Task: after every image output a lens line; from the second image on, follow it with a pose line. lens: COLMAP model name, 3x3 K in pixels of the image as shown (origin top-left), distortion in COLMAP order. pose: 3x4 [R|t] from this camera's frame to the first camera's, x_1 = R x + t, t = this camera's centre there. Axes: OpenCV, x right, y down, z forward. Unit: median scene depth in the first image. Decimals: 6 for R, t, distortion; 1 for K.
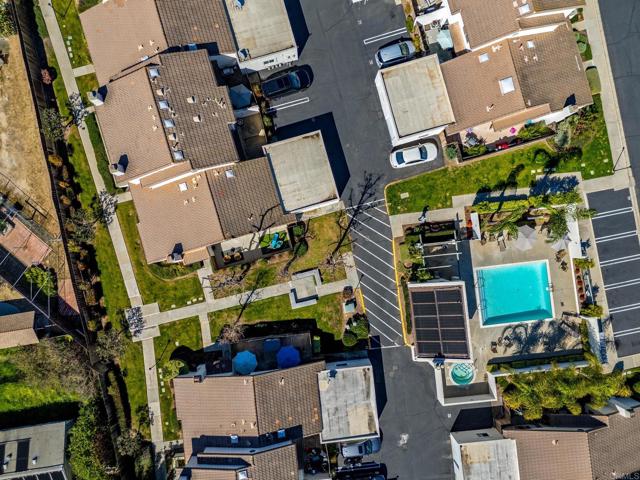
lens RADIAL K [[469.6, 0, 320.0], [0, 469.6, 240.0], [0, 0, 1]] dist [0.071450, -0.062986]
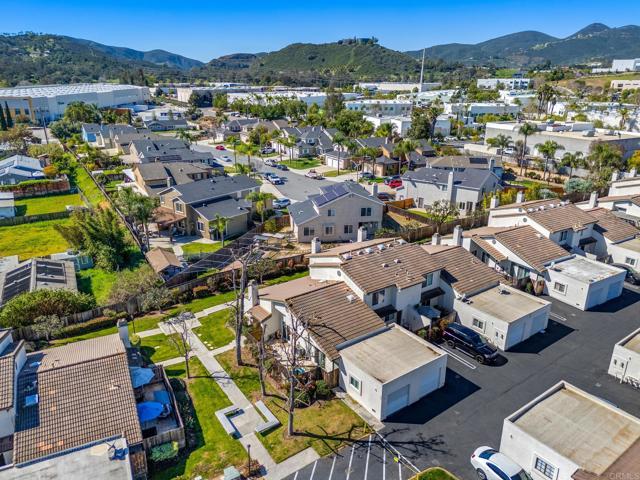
lens RADIAL K [[469.6, 0, 320.0], [0, 469.6, 240.0], [0, 0, 1]] dist [0.071450, -0.062986]
pose [[0.349823, 0.303463, -0.886304, 0.553901], [-0.936803, 0.118347, -0.329234, 0.204315], [0.004981, 0.945465, 0.325686, 0.520389]]
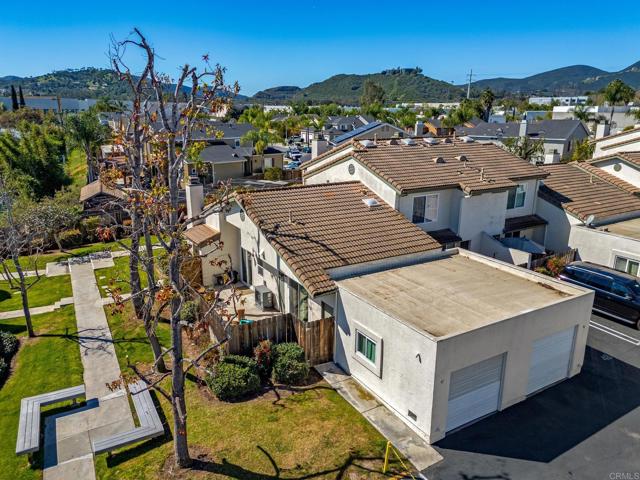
lens RADIAL K [[469.6, 0, 320.0], [0, 469.6, 240.0], [0, 0, 1]] dist [0.071450, -0.062986]
pose [[0.265446, 0.249184, -0.931368, 0.242954], [-0.964111, 0.073974, -0.254987, 0.037468], [0.005358, 0.965627, 0.259877, 0.827652]]
